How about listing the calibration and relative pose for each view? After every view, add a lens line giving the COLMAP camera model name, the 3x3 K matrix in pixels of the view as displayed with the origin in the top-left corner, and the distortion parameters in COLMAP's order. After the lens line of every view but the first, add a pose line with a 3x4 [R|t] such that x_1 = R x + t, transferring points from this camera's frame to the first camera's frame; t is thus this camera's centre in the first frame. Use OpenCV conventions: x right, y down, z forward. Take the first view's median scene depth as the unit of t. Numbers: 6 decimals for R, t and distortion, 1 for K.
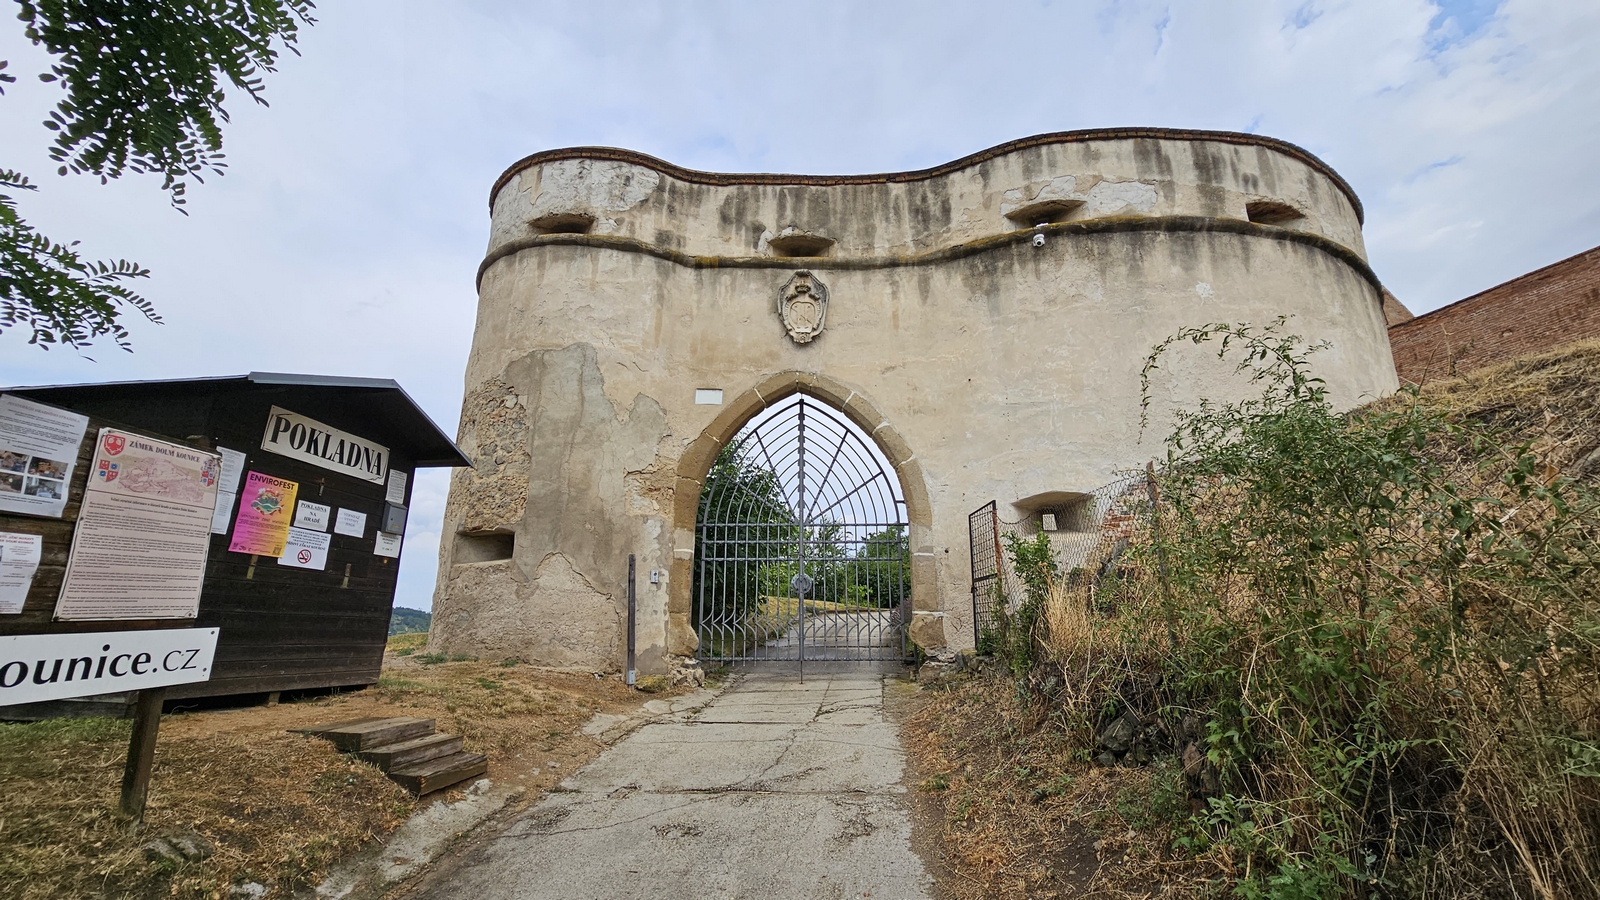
lens RADIAL K [[617.1, 0, 801.0], [0, 617.1, 450.2], [0, 0, 1]] dist [-0.000775, -0.000035]
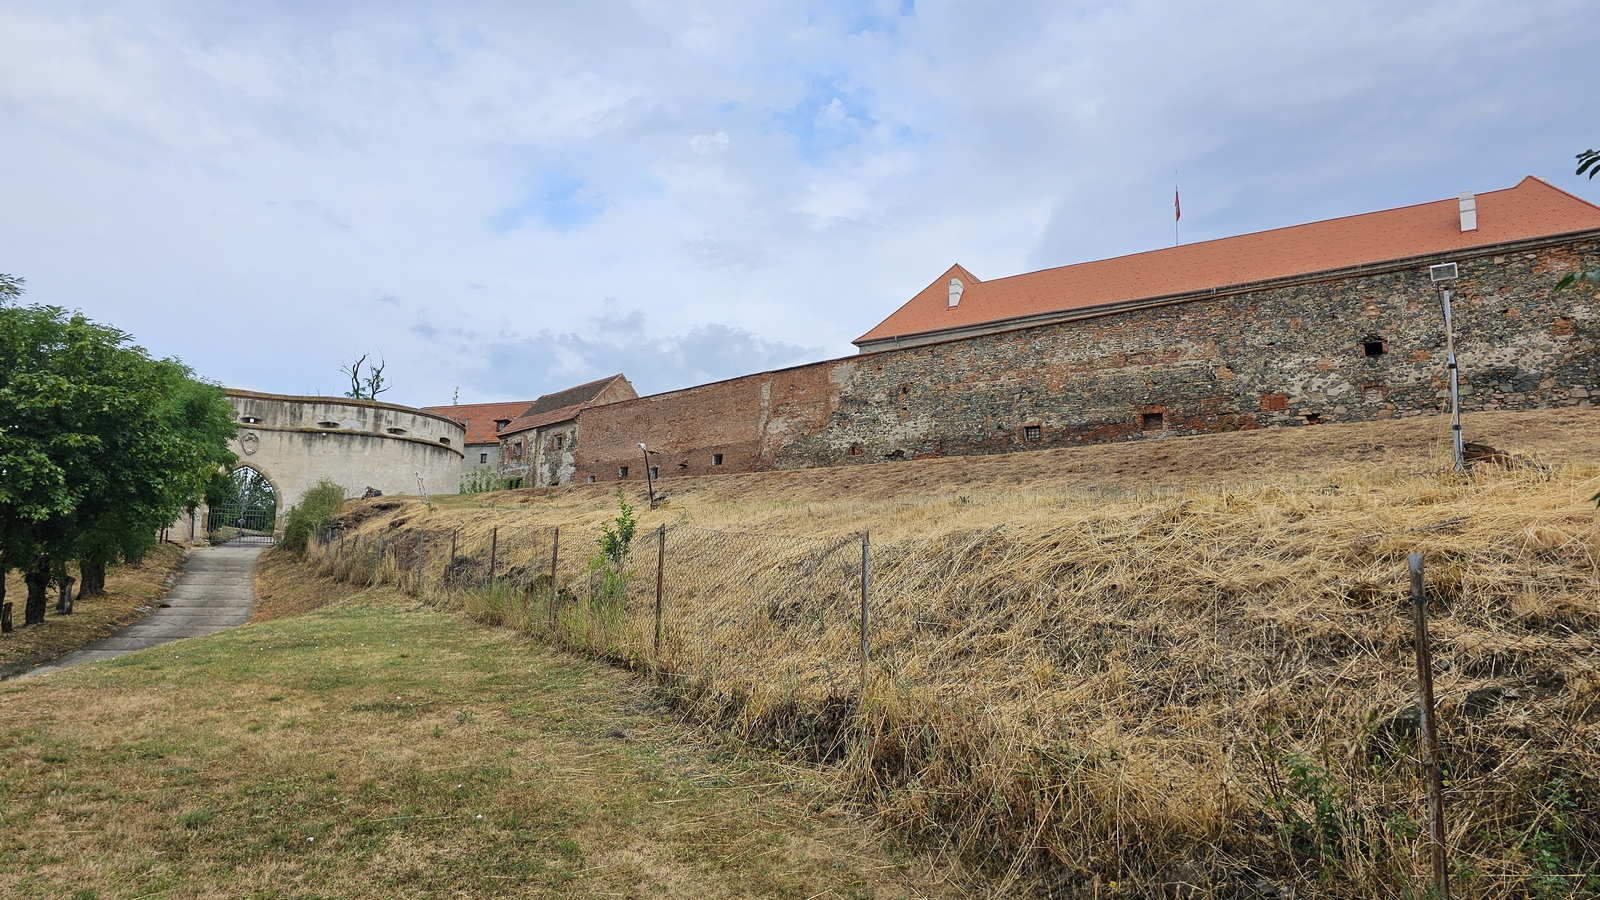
lens RADIAL K [[1040.5, 0, 798.4], [0, 1040.5, 447.3], [0, 0, 1]] dist [-0.001992, -0.003123]
pose [[0.873532, 0.088987, 0.478563, -0.100107], [-0.157006, 0.982110, 0.103967, -1.318173], [-0.460750, -0.165956, 0.871876, -5.567450]]
